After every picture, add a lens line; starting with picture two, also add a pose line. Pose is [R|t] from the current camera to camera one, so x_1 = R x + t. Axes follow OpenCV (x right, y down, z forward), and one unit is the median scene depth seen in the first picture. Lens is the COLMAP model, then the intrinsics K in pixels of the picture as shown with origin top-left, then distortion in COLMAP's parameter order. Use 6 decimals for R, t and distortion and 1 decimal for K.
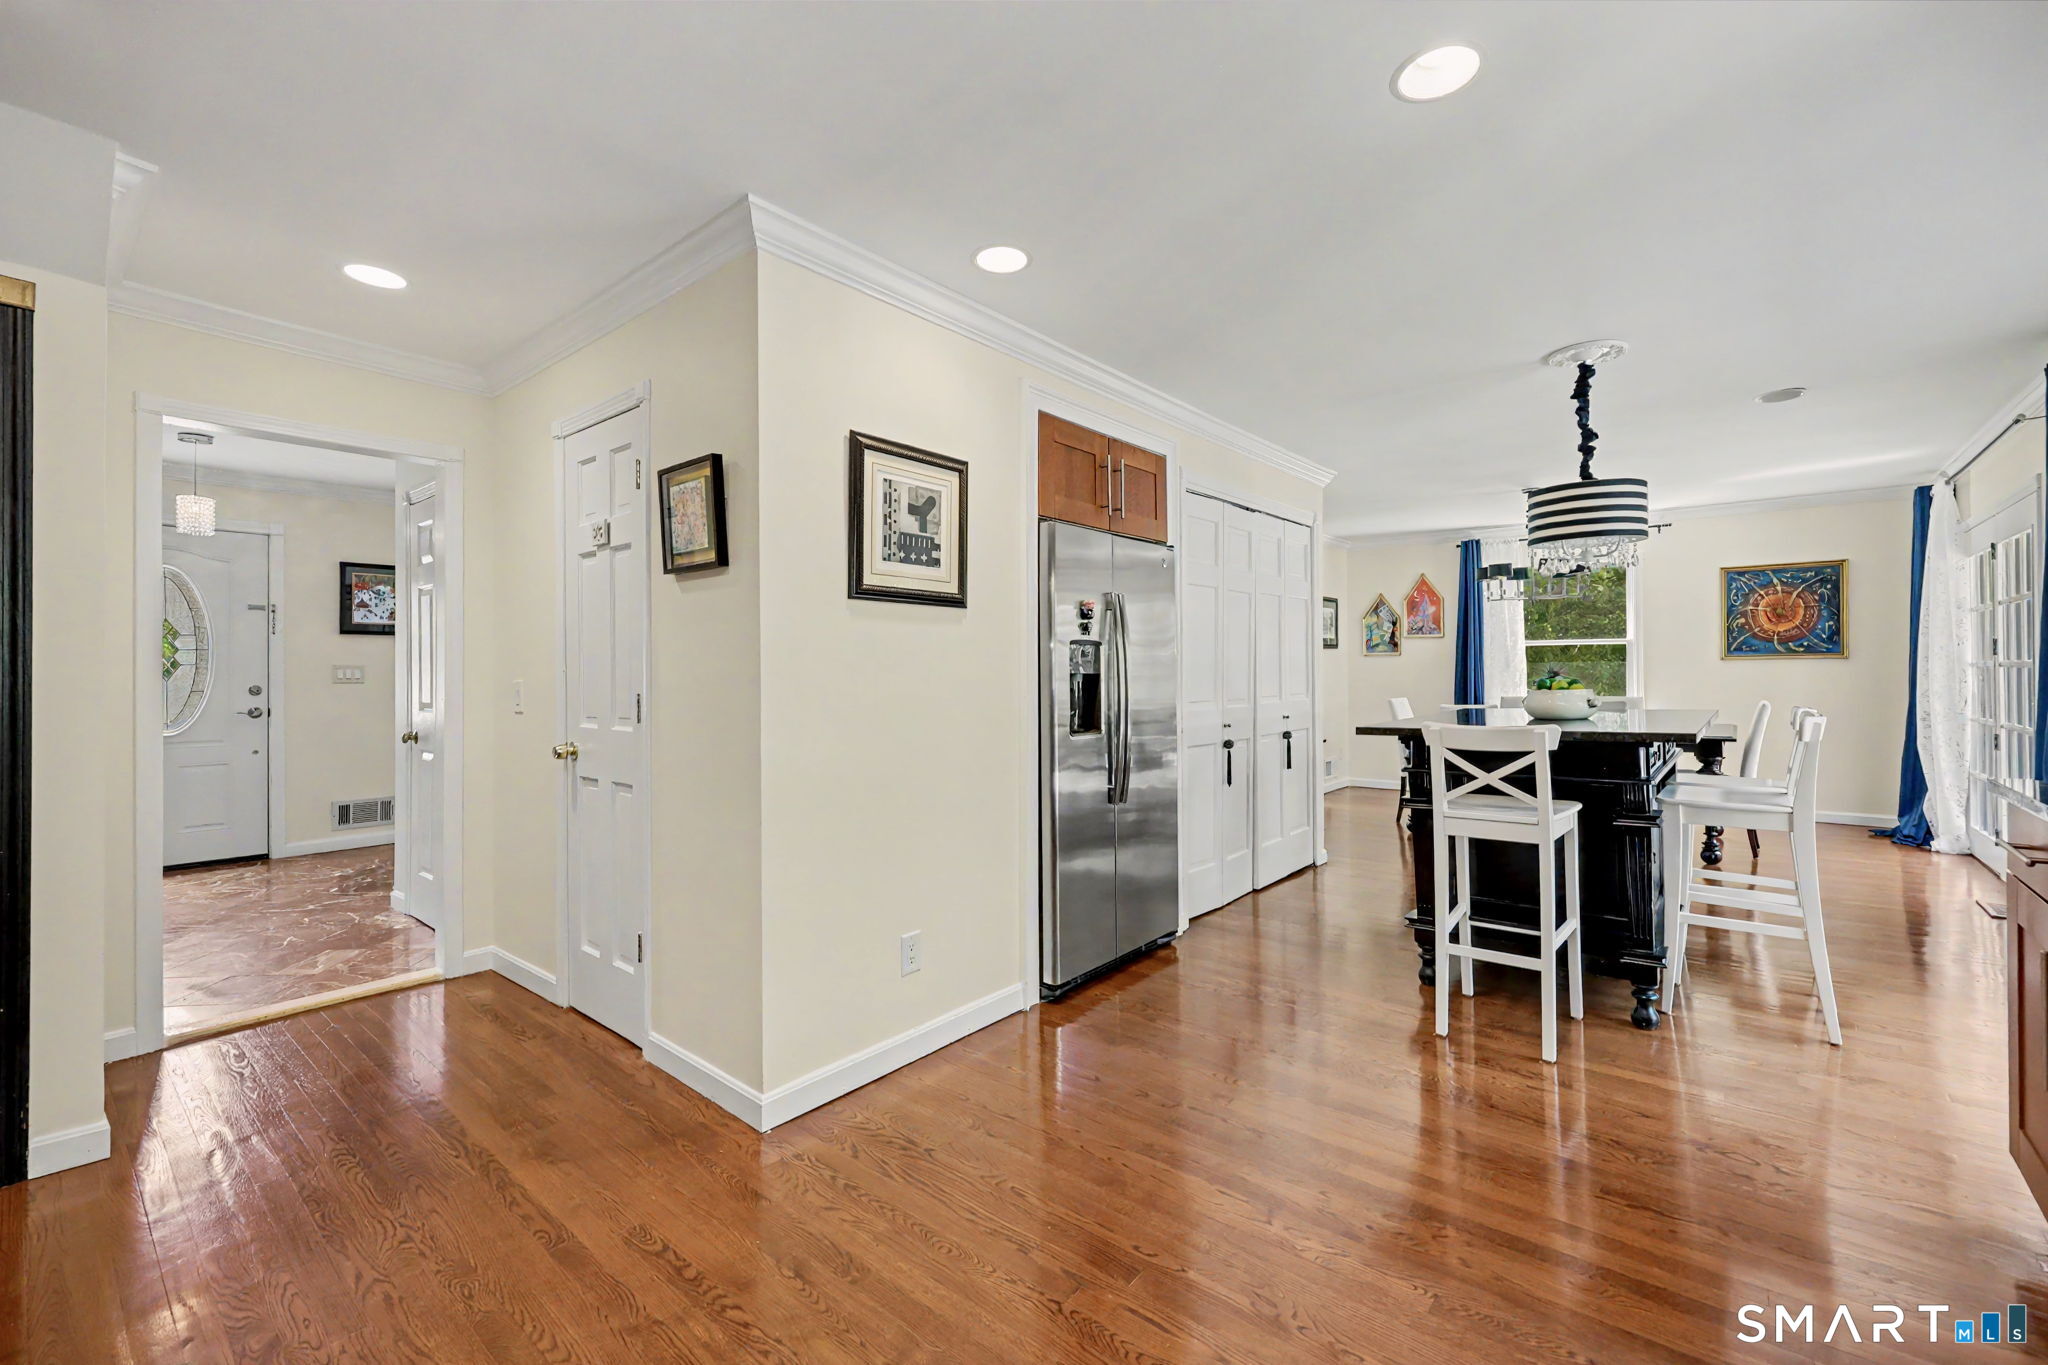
lens RADIAL K [[828.2, 0, 1035.1], [0, 828.2, 665.3], [0, 0, 1]] dist [0.000049, -0.000011]
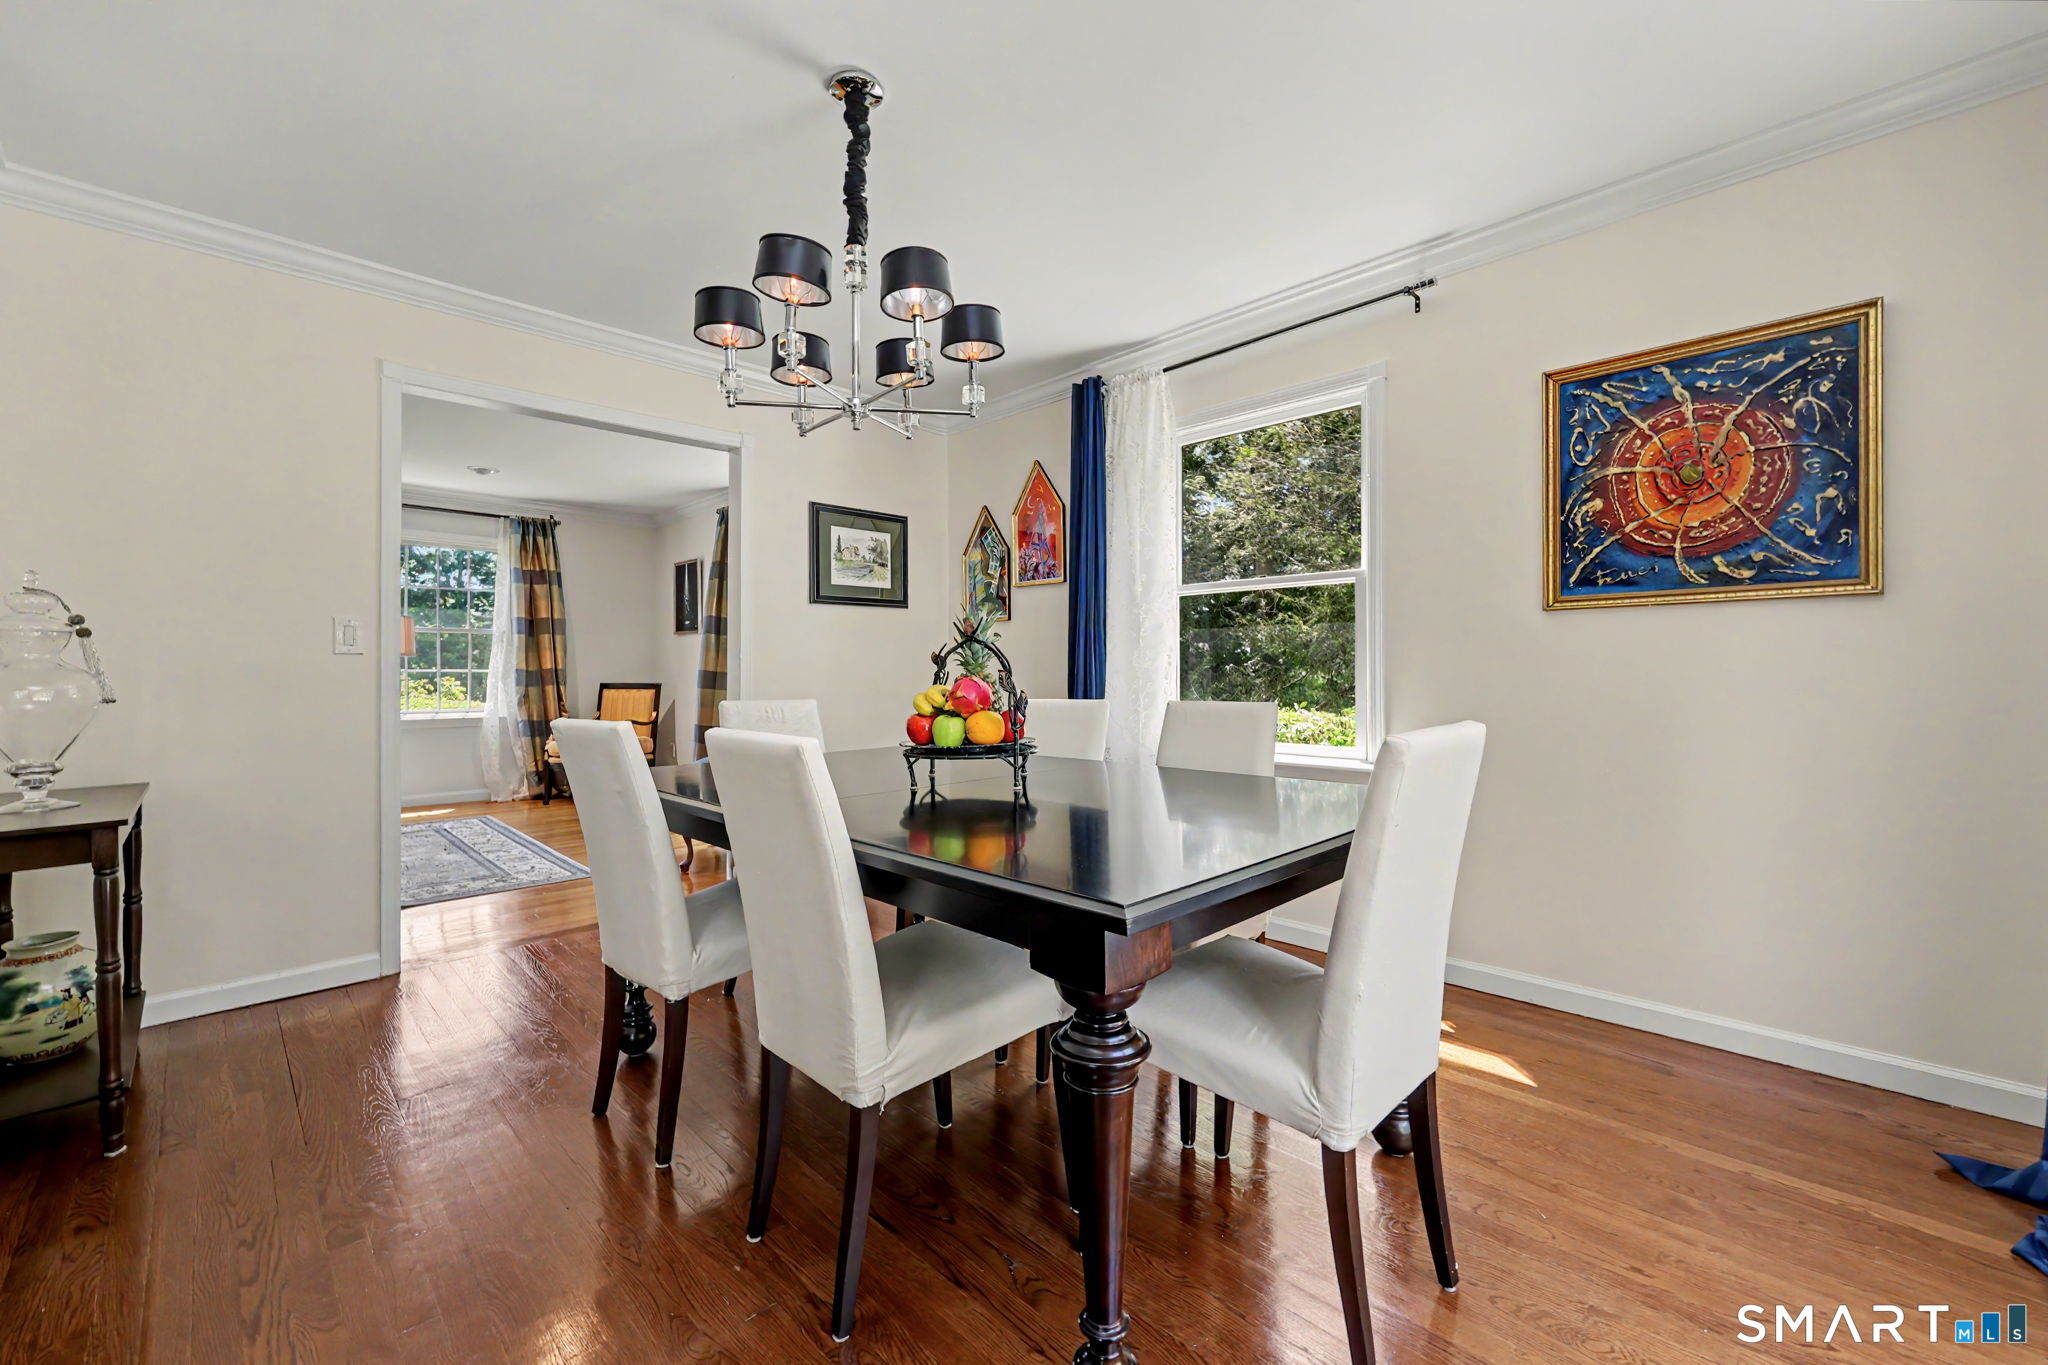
lens RADIAL K [[828.2, 0, 1035.1], [0, 828.2, 665.3], [0, 0, 1]] dist [0.000049, -0.000011]
pose [[0.993727, 0.001599, -0.111823, 0.645608], [-0.001728, 0.999998, -0.001050, 0.020327], [0.111821, 0.001237, 0.993728, 0.598306]]
